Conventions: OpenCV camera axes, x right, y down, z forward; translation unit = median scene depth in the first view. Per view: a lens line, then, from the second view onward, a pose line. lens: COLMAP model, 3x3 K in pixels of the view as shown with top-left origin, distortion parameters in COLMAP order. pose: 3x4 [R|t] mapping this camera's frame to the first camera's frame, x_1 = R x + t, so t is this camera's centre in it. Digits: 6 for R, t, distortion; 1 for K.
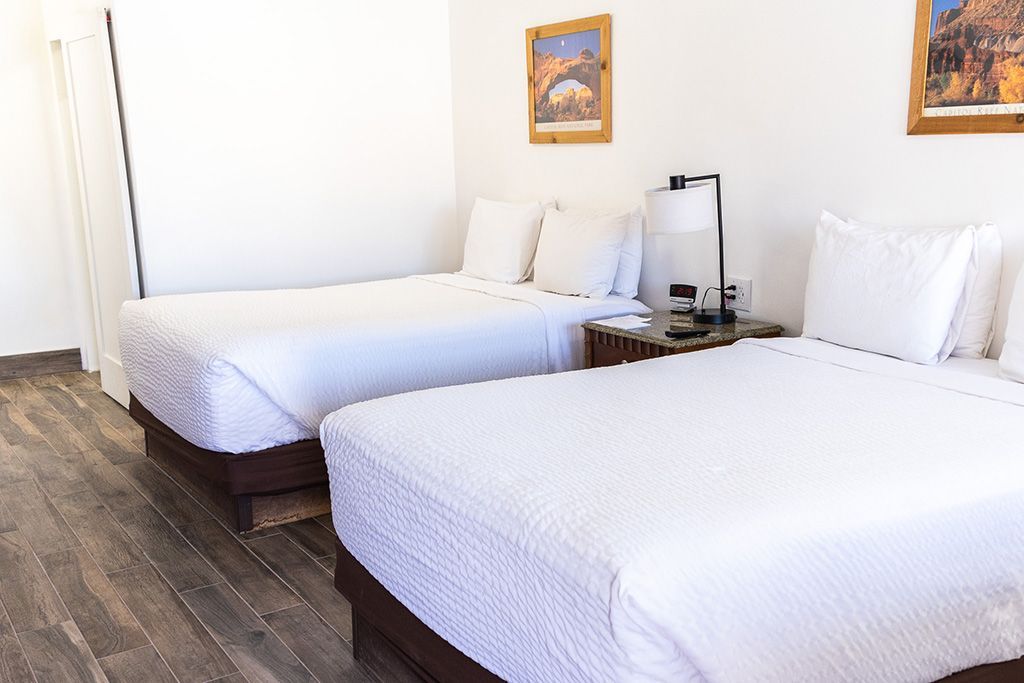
lens RADIAL K [[1116.1, 0, 513.4], [0, 1116.1, 340.1], [0, 0, 1]] dist [0.383310, -0.376046]
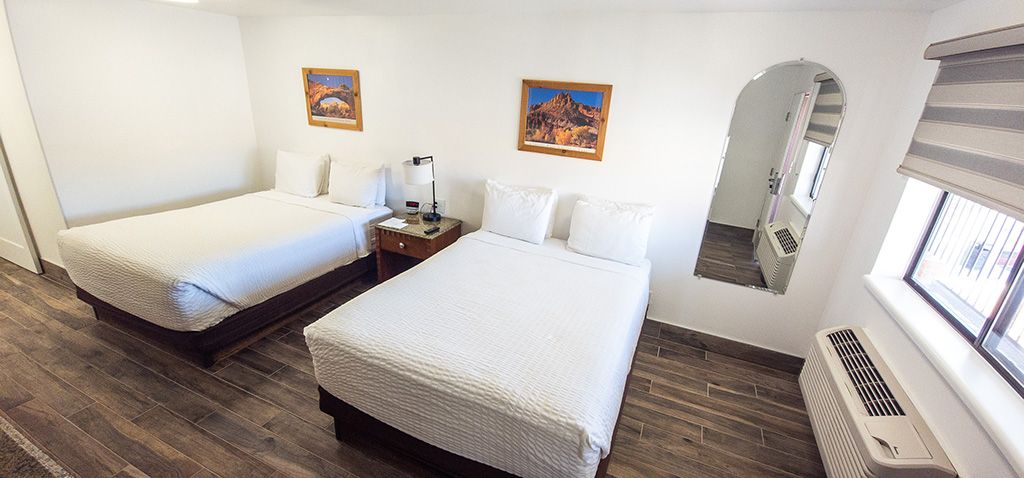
lens RADIAL K [[412.5, 0, 506.8], [0, 412.5, 240.1], [0, 0, 1]] dist [-0.006608, -0.000191]
pose [[0.815079, -0.129741, 0.564636, -0.201779], [0.028258, 0.982345, 0.184929, -0.141368], [-0.578661, -0.134776, 0.804355, 0.251549]]
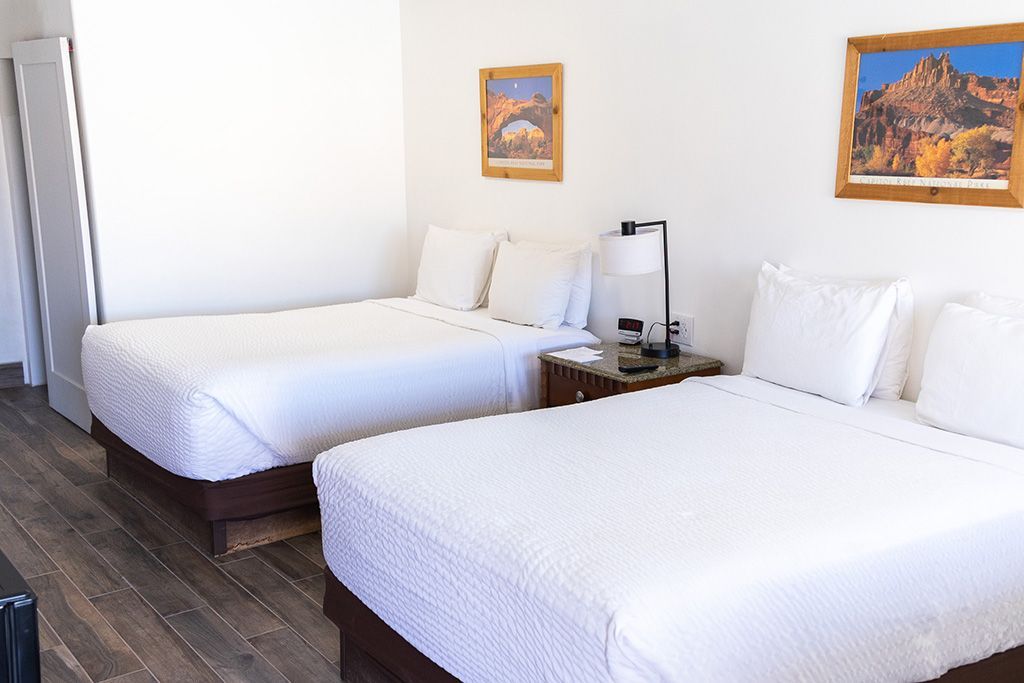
lens RADIAL K [[1116.1, 0, 513.4], [0, 1116.1, 340.1], [0, 0, 1]] dist [0.383310, -0.376046]
pose [[0.997164, 0.008931, 0.074724, -0.048643], [-0.009407, 0.999938, 0.006015, -0.040181], [-0.074665, -0.006701, 0.997186, -0.073741]]
